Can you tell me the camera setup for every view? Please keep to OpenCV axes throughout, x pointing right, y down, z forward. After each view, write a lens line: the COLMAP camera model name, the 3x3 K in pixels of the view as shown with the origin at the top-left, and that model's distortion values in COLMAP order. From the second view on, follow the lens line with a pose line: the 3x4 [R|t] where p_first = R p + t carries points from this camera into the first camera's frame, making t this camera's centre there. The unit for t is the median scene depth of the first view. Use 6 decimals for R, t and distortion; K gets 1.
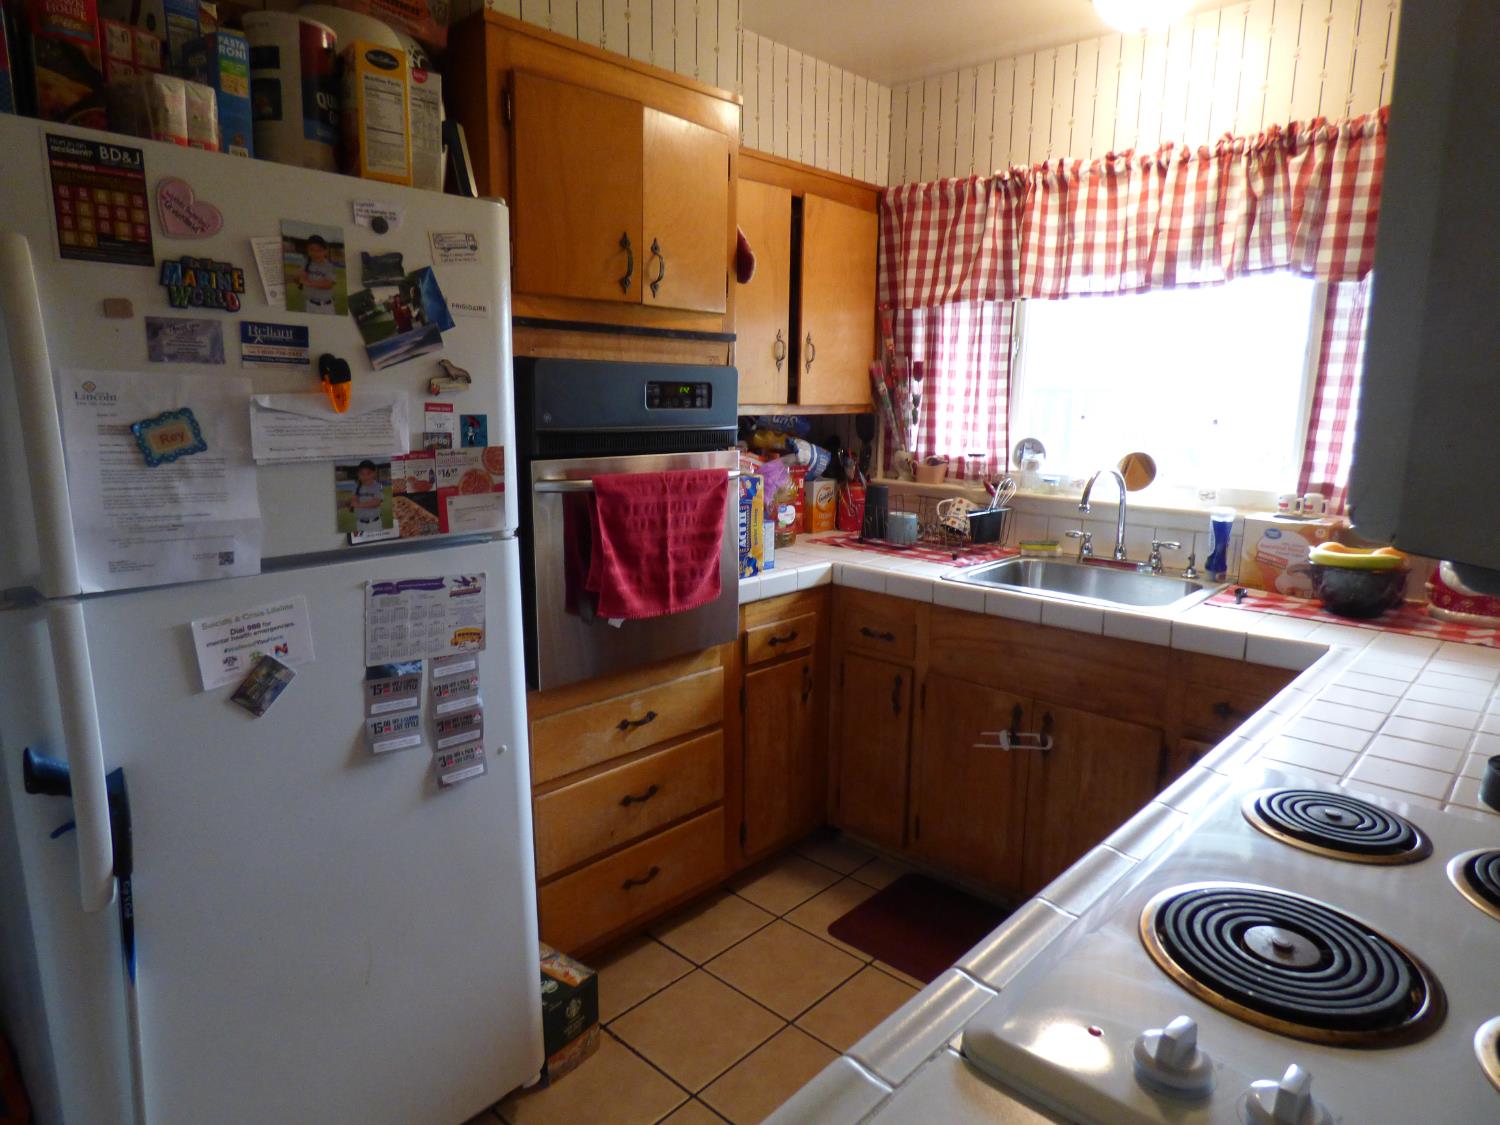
lens RADIAL K [[908.8, 0, 750.0], [0, 908.8, 562.5], [0, 0, 1]] dist [-0.030729, 0.018246]
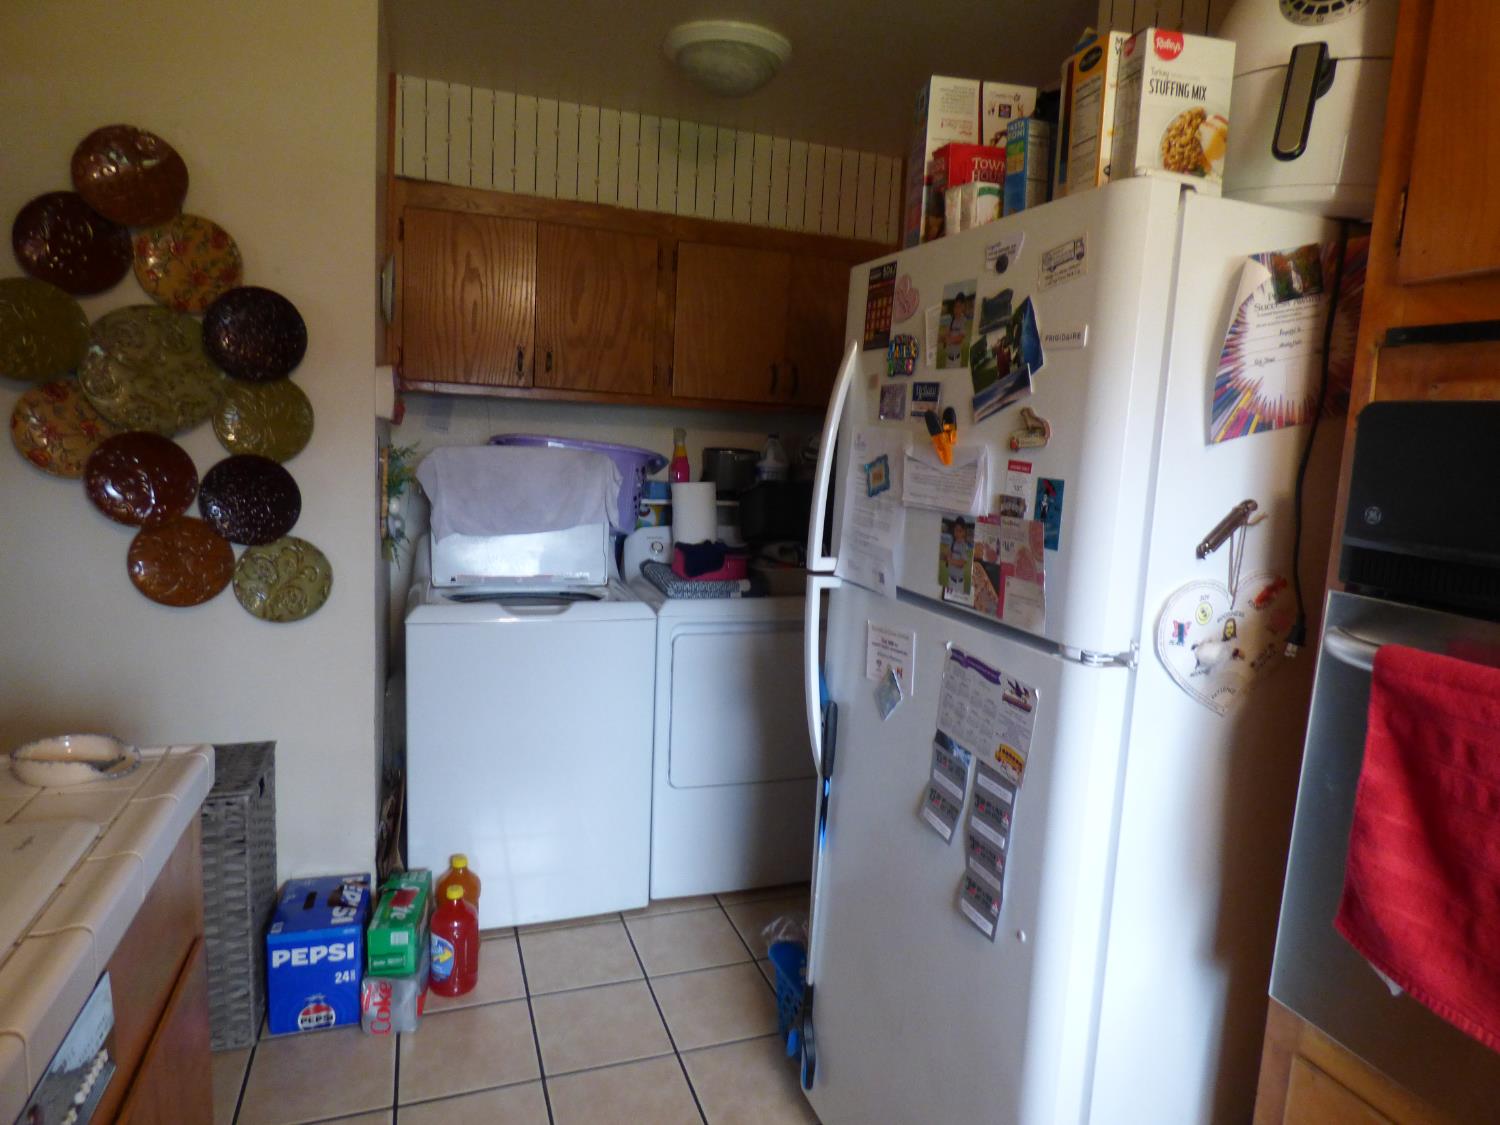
lens RADIAL K [[908.8, 0, 750.0], [0, 908.8, 562.5], [0, 0, 1]] dist [-0.030729, 0.018246]
pose [[-0.457559, 0.088994, -0.884715, 0.495142], [-0.218410, 0.953247, 0.208845, -0.206188], [0.861938, 0.288789, -0.416730, 1.155207]]
